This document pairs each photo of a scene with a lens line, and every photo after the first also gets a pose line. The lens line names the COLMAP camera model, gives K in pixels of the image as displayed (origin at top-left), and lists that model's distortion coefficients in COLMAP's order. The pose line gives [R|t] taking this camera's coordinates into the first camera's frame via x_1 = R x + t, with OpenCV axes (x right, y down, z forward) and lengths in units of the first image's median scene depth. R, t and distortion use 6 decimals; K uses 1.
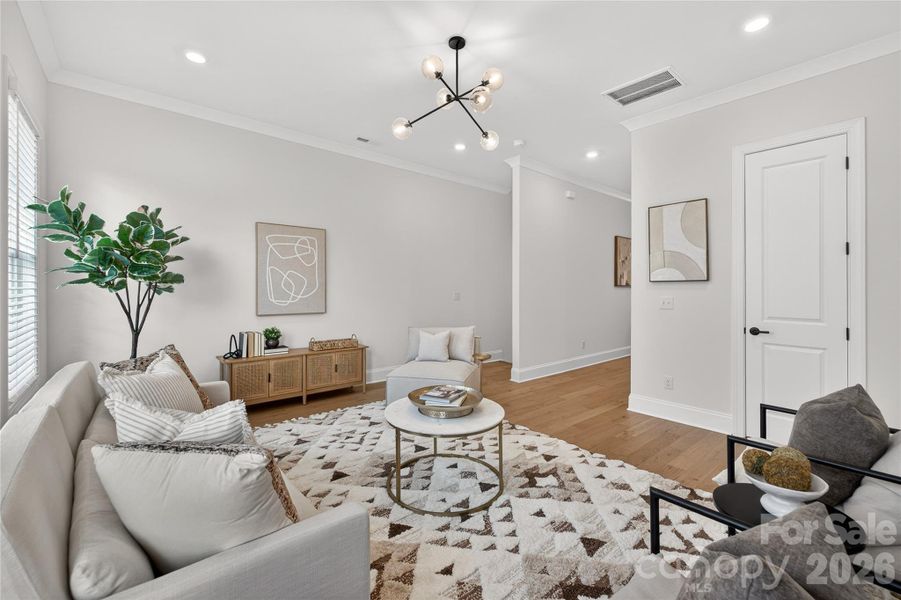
lens RADIAL K [[380.6, 0, 445.8], [0, 380.6, 283.3], [0, 0, 1]] dist [0.008375, 0.000427]
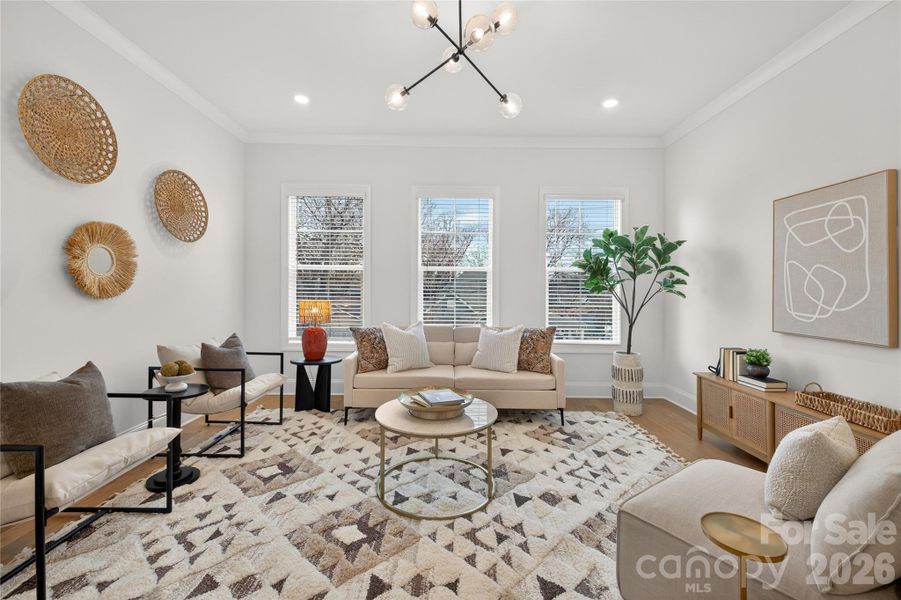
lens RADIAL K [[380.6, 0, 449.6], [0, 380.6, 283.8], [0, 0, 1]] dist [0.008375, 0.000427]
pose [[-0.639911, -0.018555, -0.768225, 0.634975], [-0.009716, 0.999824, -0.016056, 0.018795], [0.768388, -0.002811, -0.639978, 1.422922]]
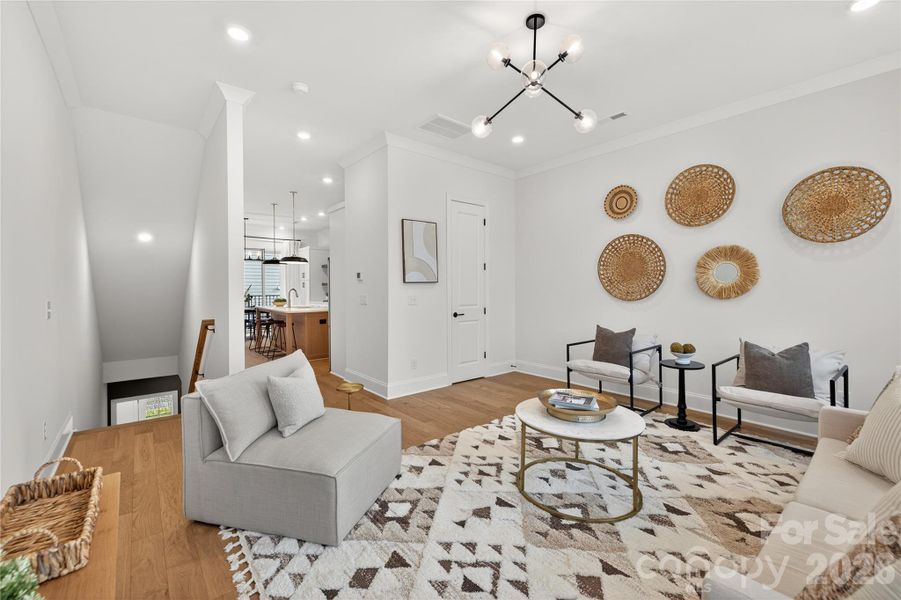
lens RADIAL K [[380.6, 0, 451.2], [0, 380.6, 292.2], [0, 0, 1]] dist [0.008375, 0.000427]
pose [[0.005067, -0.018426, 0.999817, -0.839802], [-0.003156, 0.999825, 0.018442, 0.003555], [-0.999982, -0.003249, 0.005008, 1.135066]]
